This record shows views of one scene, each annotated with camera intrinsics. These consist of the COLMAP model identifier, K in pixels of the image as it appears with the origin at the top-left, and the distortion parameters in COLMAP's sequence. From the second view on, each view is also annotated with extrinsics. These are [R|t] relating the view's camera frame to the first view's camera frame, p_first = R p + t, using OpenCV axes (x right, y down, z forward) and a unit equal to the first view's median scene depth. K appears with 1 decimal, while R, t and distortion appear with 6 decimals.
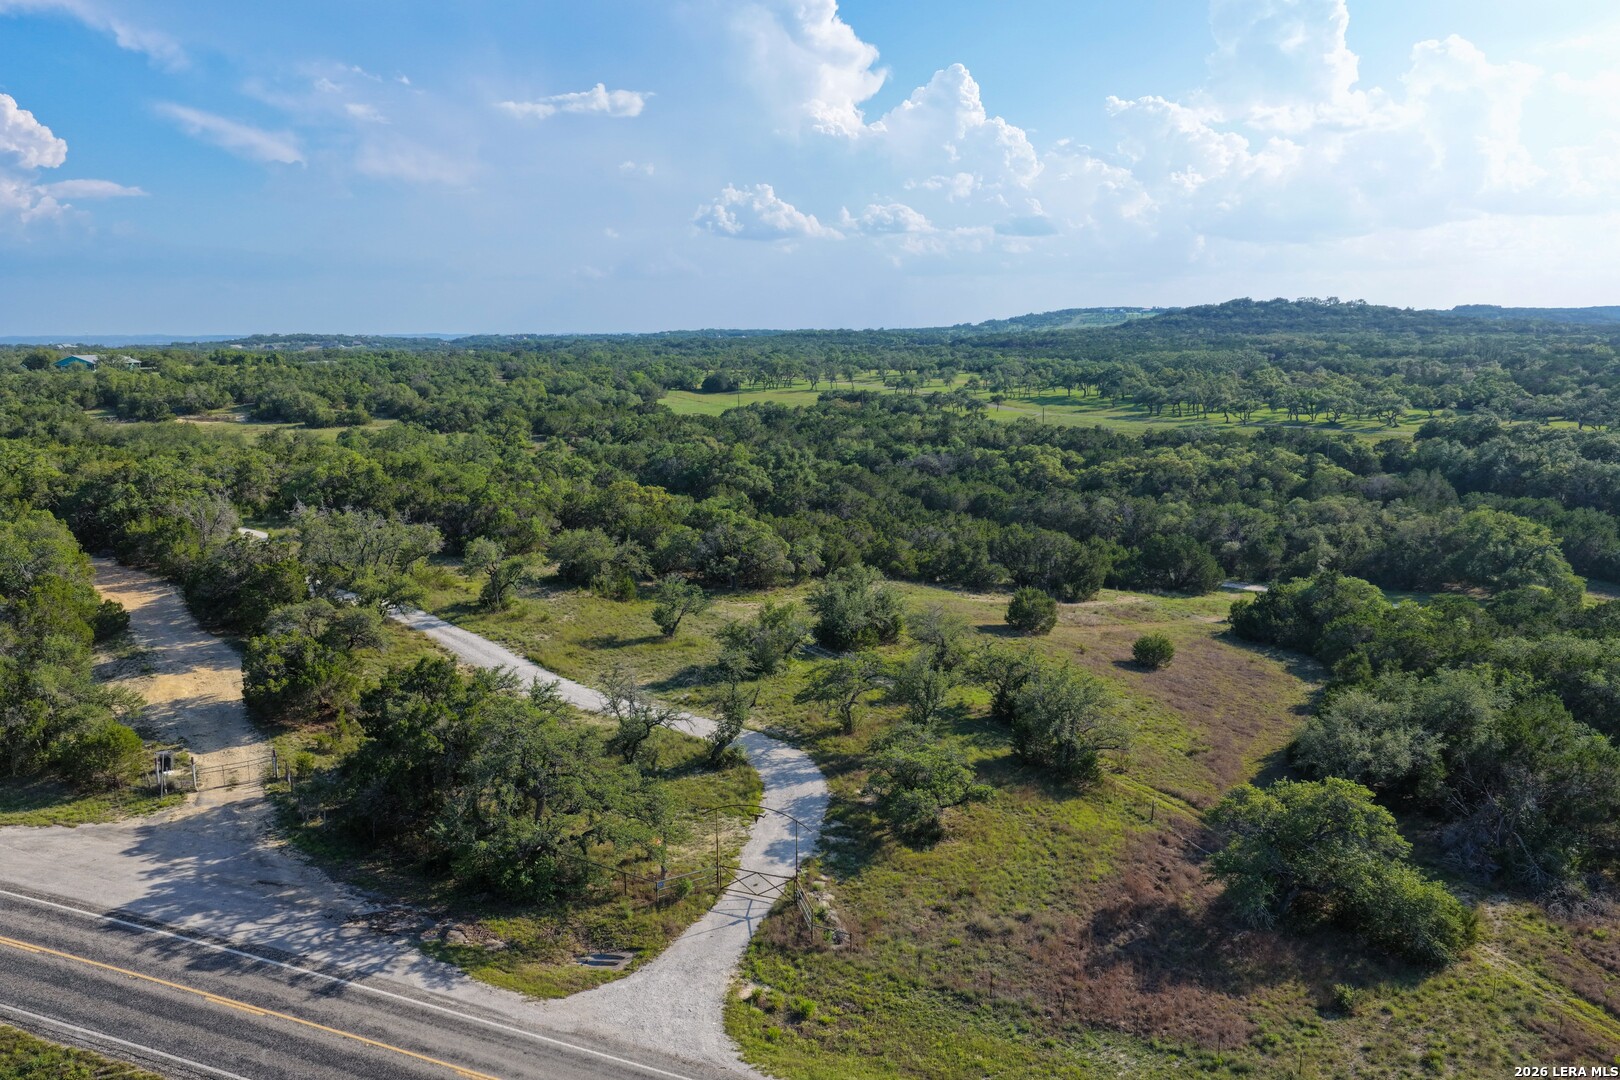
lens RADIAL K [[1303.4, 0, 810.0], [0, 1303.4, 540.0], [0, 0, 1]] dist [-0.049142, 0.075052]
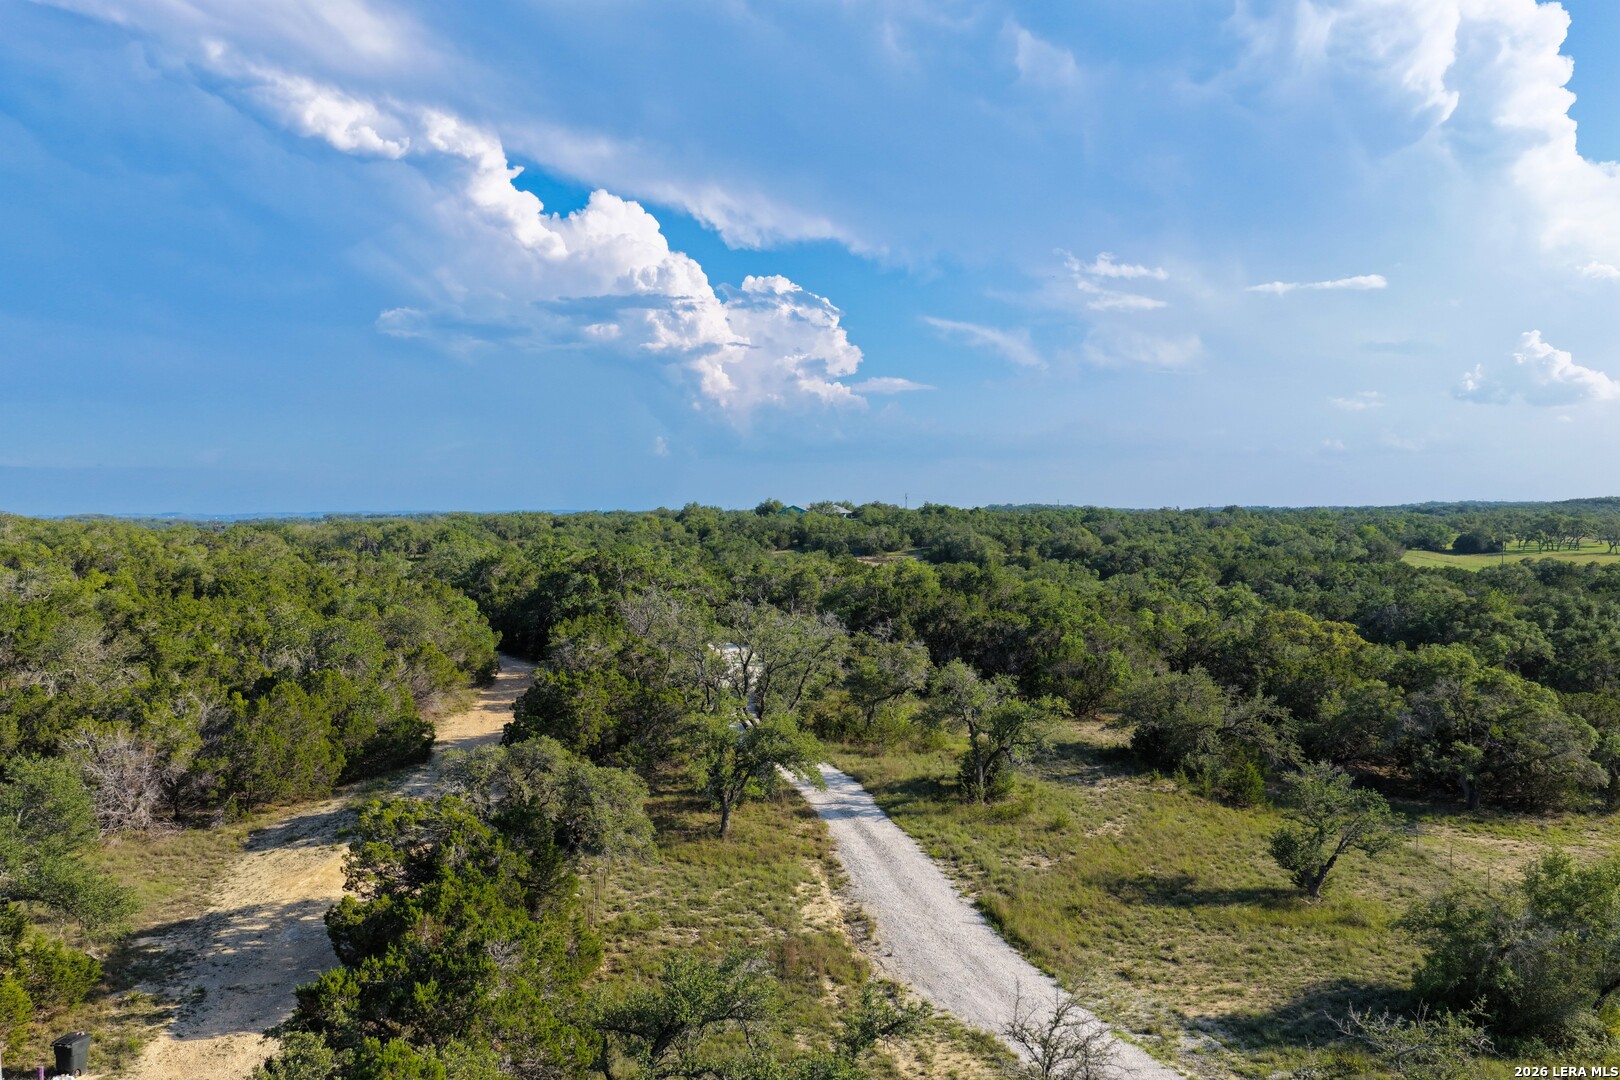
lens RADIAL K [[1303.4, 0, 810.0], [0, 1303.4, 540.0], [0, 0, 1]] dist [-0.049142, 0.075052]
pose [[0.853391, 0.011657, -0.521142, -0.015622], [-0.081688, 0.990389, -0.111613, 0.011166], [0.514832, 0.137820, 0.846141, 0.402438]]
